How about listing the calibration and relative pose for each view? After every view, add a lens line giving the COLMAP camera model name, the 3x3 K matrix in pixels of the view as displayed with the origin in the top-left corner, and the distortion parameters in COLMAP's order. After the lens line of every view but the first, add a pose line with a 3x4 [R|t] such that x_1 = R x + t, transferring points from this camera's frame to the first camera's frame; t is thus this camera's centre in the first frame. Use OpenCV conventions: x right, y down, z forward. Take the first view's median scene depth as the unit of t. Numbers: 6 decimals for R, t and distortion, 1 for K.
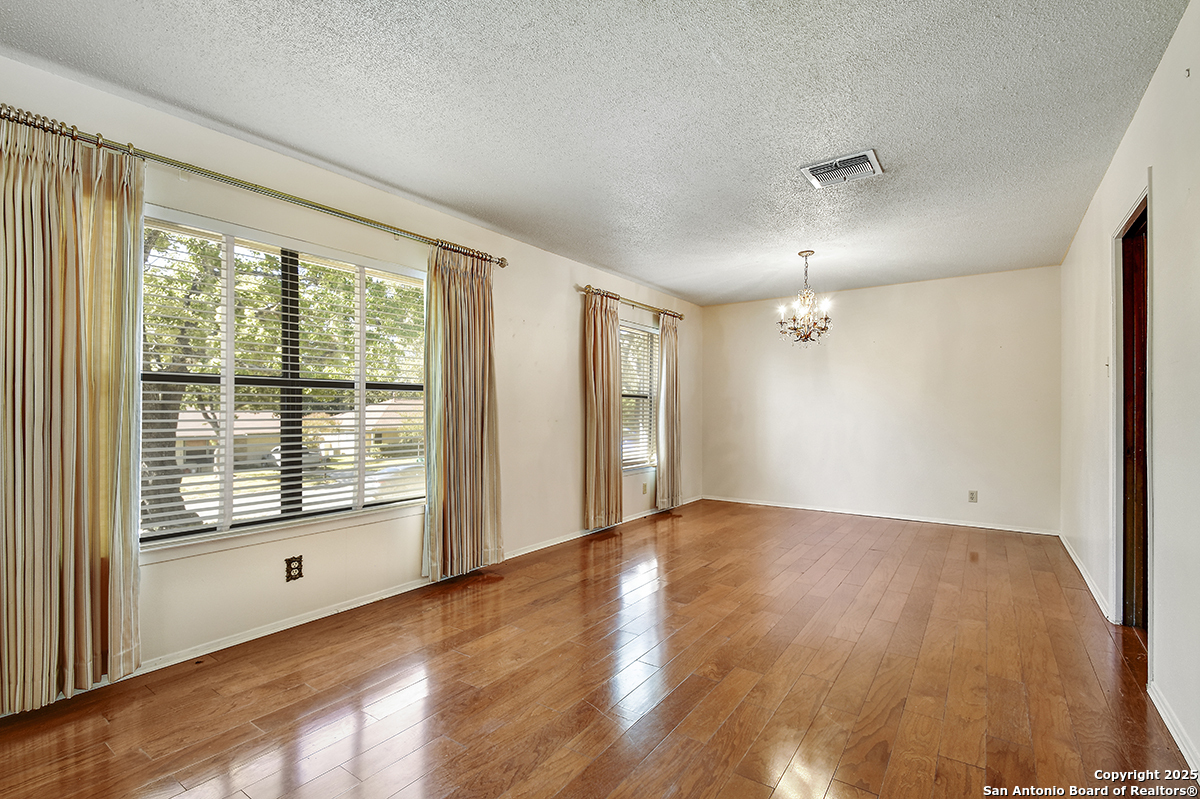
lens RADIAL K [[552.5, 0, 600.0], [0, 552.5, 399.5], [0, 0, 1]] dist [0.018864, 0.000061]
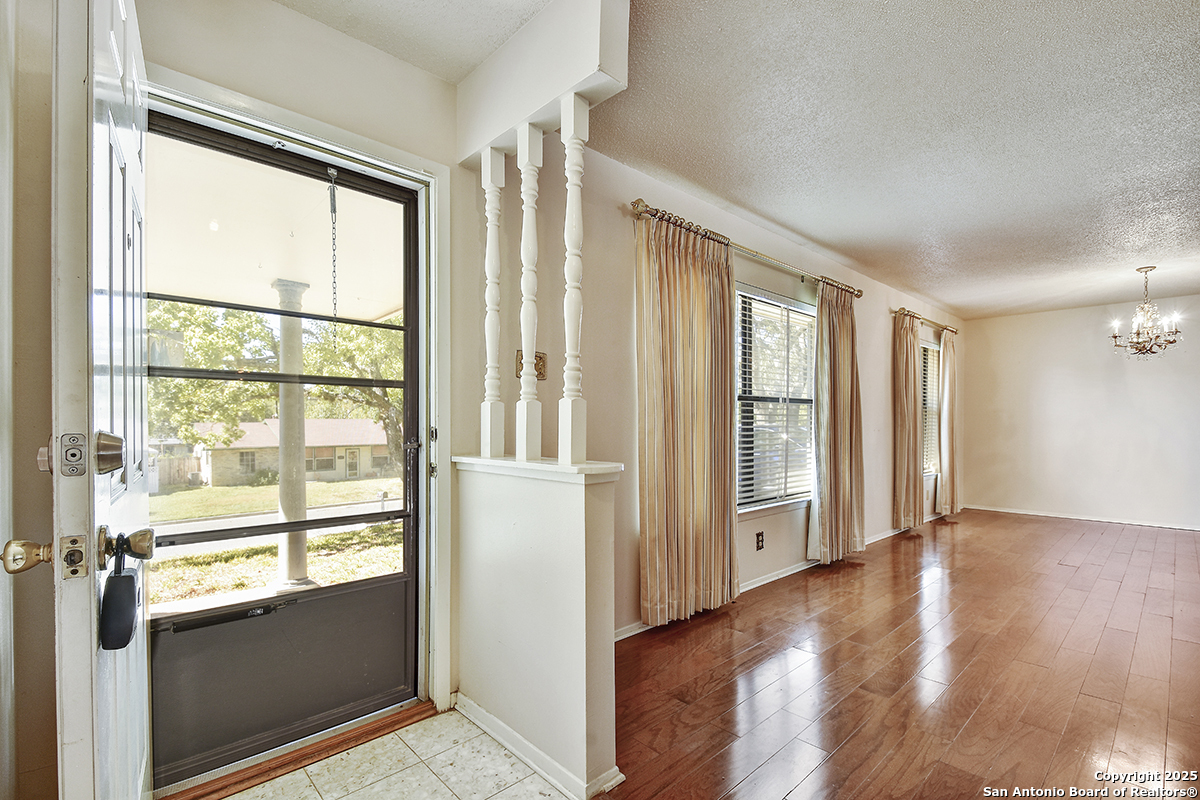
lens RADIAL K [[535.4, 0, 572.3], [0, 535.4, 426.5], [0, 0, 1]] dist [-0.001918, 0.000013]
pose [[0.976567, 0.001803, -0.215207, -0.461348], [0.002780, 0.999776, 0.020990, 0.005471], [0.215196, -0.021096, 0.976343, -0.202009]]
